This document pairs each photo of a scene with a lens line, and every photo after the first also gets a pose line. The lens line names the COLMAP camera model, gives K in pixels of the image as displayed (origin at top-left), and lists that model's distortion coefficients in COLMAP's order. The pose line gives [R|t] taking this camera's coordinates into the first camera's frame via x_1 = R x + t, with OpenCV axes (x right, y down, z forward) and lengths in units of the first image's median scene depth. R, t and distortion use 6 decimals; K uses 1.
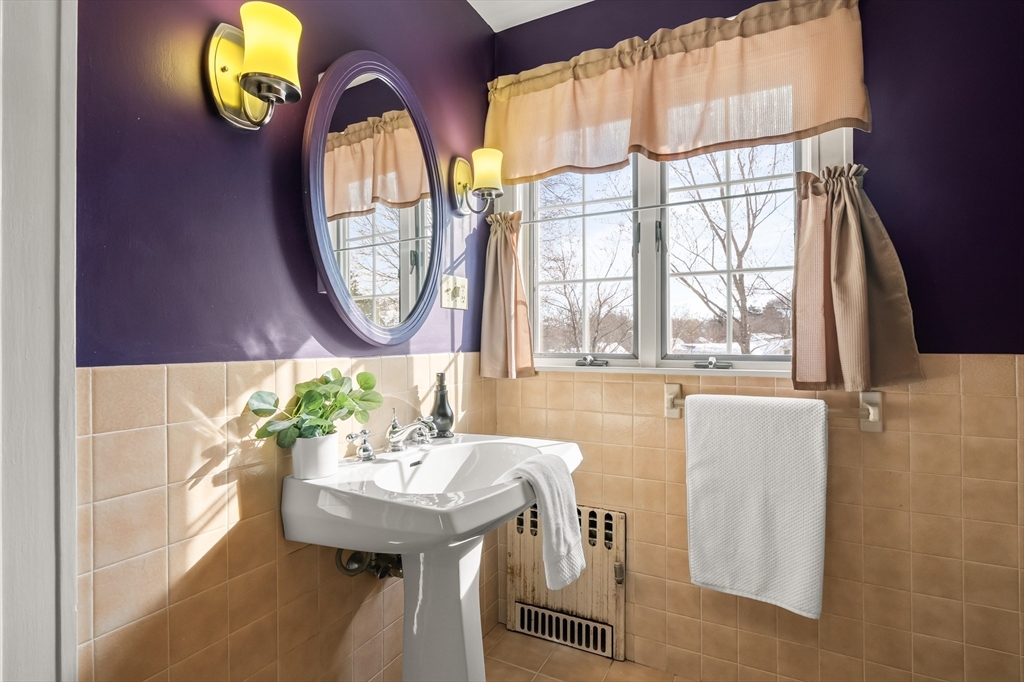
lens RADIAL K [[487.3, 0, 514.0], [0, 487.3, 338.5], [0, 0, 1]] dist [-0.003313, -0.000528]
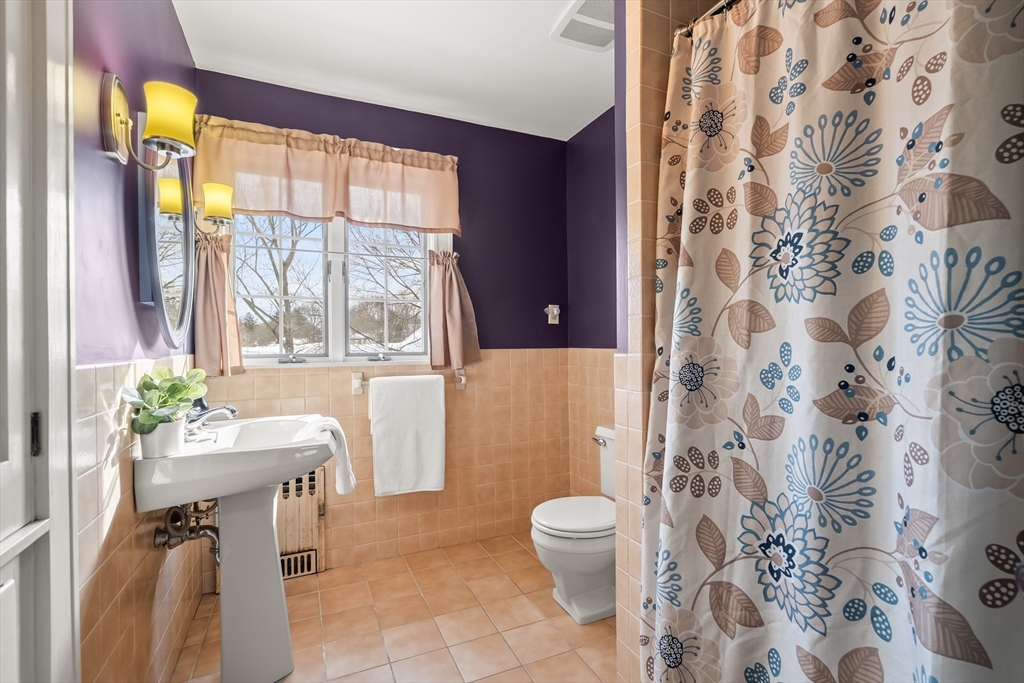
lens RADIAL K [[465.4, 0, 506.7], [0, 465.4, 343.9], [0, 0, 1]] dist [-0.006678, 0.002896]
pose [[0.618975, -0.003430, 0.785403, -0.566467], [0.002459, 0.999994, 0.002430, 0.002954], [-0.785407, 0.000428, 0.618979, -0.280013]]
